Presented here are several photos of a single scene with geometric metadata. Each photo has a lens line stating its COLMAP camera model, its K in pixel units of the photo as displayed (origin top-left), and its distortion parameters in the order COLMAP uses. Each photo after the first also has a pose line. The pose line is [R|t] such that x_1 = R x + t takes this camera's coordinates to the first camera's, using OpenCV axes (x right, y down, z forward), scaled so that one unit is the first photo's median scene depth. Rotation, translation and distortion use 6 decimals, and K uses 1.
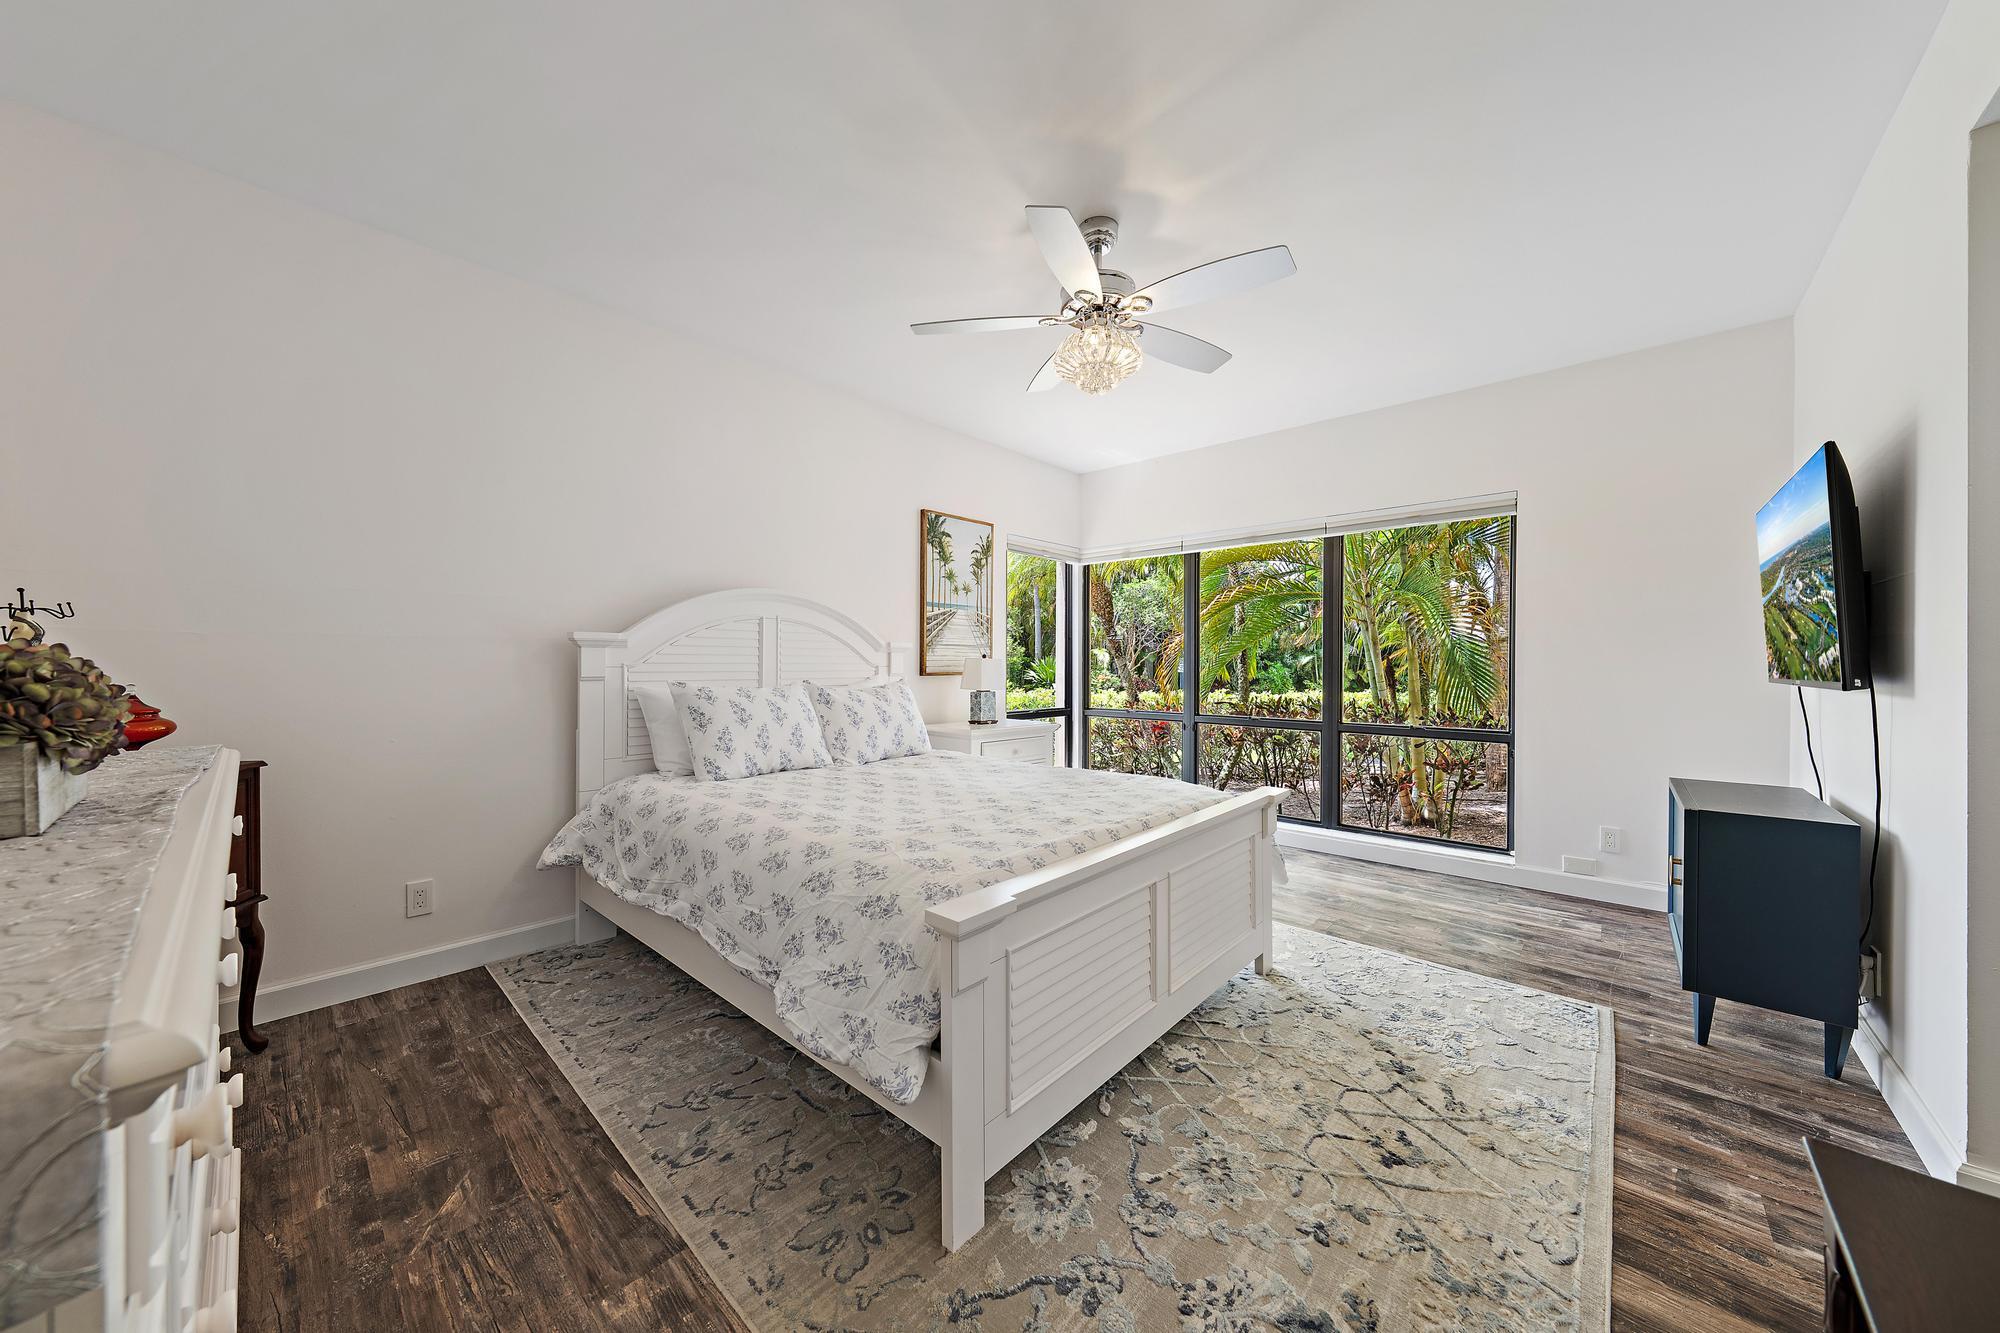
lens RADIAL K [[682.6, 0, 973.5], [0, 682.6, 665.3], [0, 0, 1]] dist [0.000011, 0.000045]
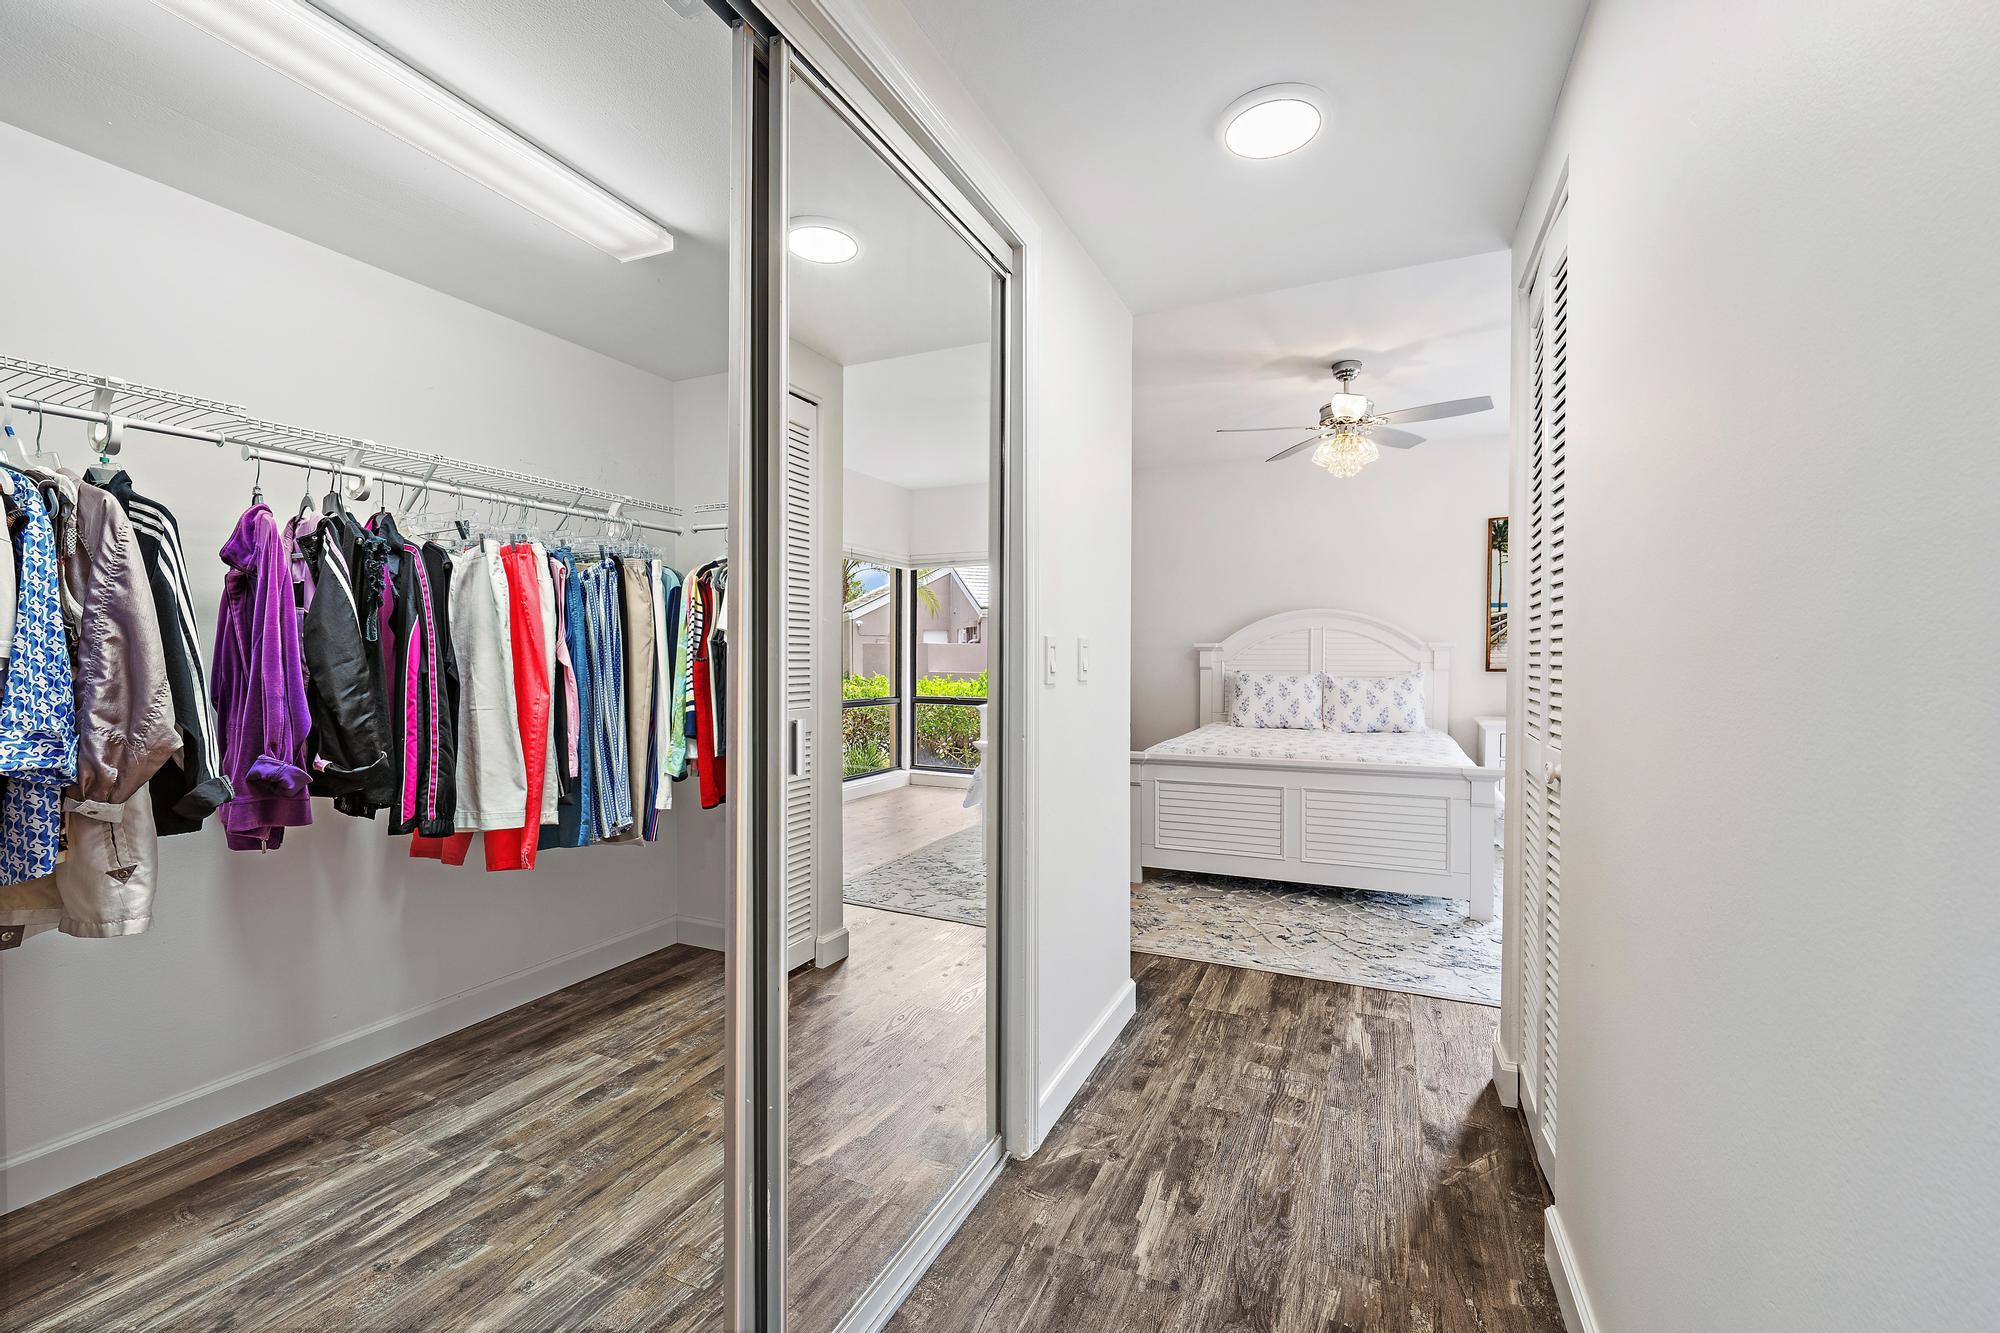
lens RADIAL K [[764.6, 0, 1038.6], [0, 764.6, 664.6], [0, 0, 1]] dist [0.054256, 0.000003]
pose [[0.360466, 0.006175, -0.932752, 1.056947], [-0.003959, 0.999979, 0.005090, 0.000902], [0.932764, 0.001858, 0.360483, -0.154770]]
